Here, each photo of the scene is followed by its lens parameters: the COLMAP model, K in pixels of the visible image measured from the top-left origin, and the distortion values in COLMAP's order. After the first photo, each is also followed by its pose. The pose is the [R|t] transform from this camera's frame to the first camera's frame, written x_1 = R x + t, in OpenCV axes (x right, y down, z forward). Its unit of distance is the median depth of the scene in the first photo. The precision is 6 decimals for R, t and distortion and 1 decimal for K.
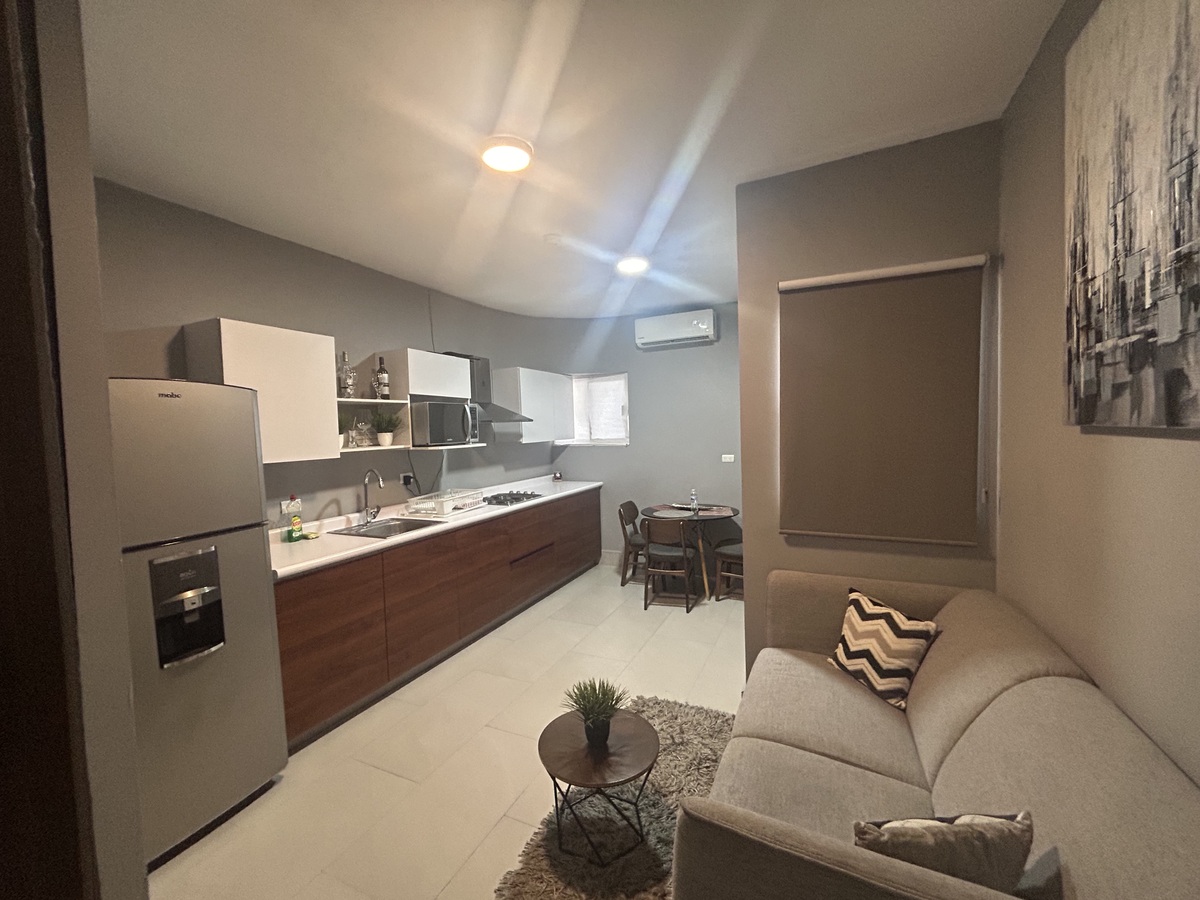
lens RADIAL K [[486.5, 0, 597.0], [0, 486.5, 447.7], [0, 0, 1]] dist [-0.000460, 0.000012]
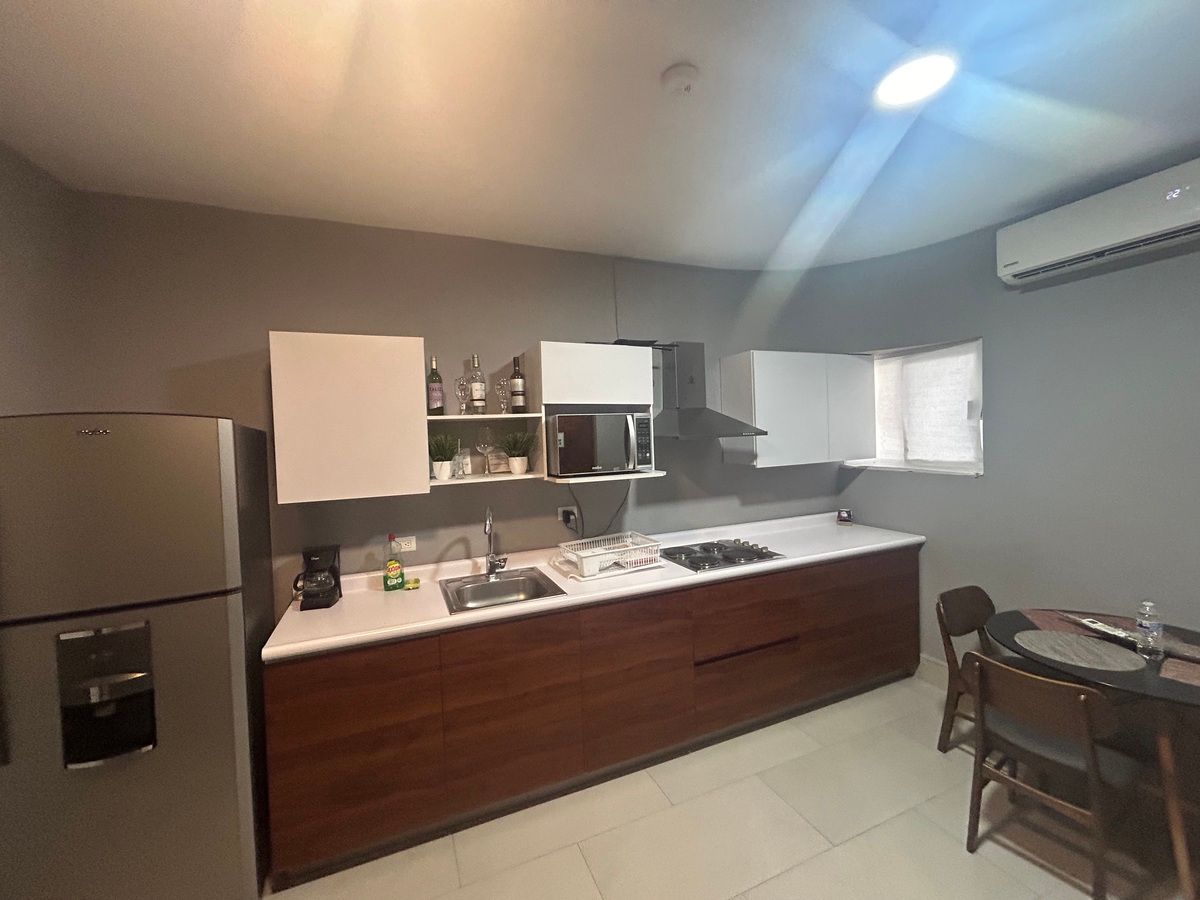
lens RADIAL K [[486.5, 0, 597.0], [0, 486.5, 447.7], [0, 0, 1]] dist [-0.000460, 0.000012]
pose [[0.749000, 0.022030, -0.662204, 0.143187], [-0.015794, 0.999757, 0.015395, -0.052769], [0.662382, -0.001072, 0.749166, 0.463887]]
